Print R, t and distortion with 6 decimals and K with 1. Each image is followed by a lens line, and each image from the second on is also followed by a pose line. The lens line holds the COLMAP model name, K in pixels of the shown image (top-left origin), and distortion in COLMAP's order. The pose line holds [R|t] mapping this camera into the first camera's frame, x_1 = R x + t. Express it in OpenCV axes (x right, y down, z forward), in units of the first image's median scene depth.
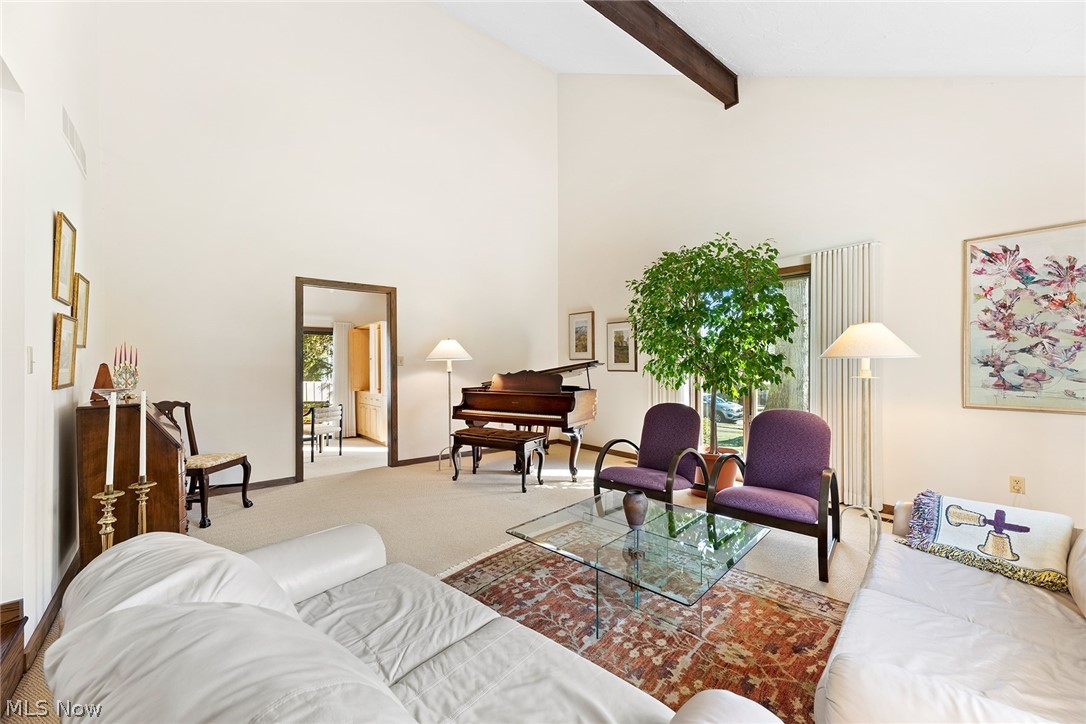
lens RADIAL K [[437.8, 0, 544.3], [0, 437.8, 362.5], [0, 0, 1]] dist [0.006159, -0.001750]
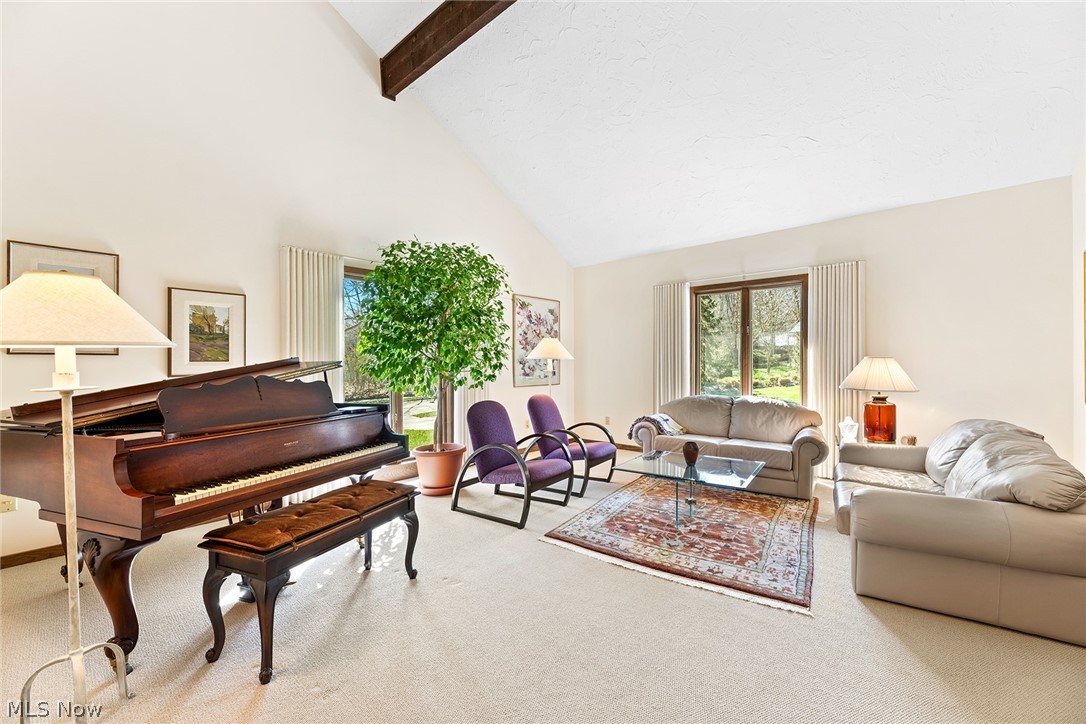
lens RADIAL K [[437.8, 0, 546.3], [0, 437.8, 363.9], [0, 0, 1]] dist [0.006159, -0.001750]
pose [[-0.156481, -0.007381, 0.987653, -0.891540], [-0.006622, 0.999957, 0.006424, -0.004775], [-0.987659, -0.005535, -0.156523, 1.223462]]
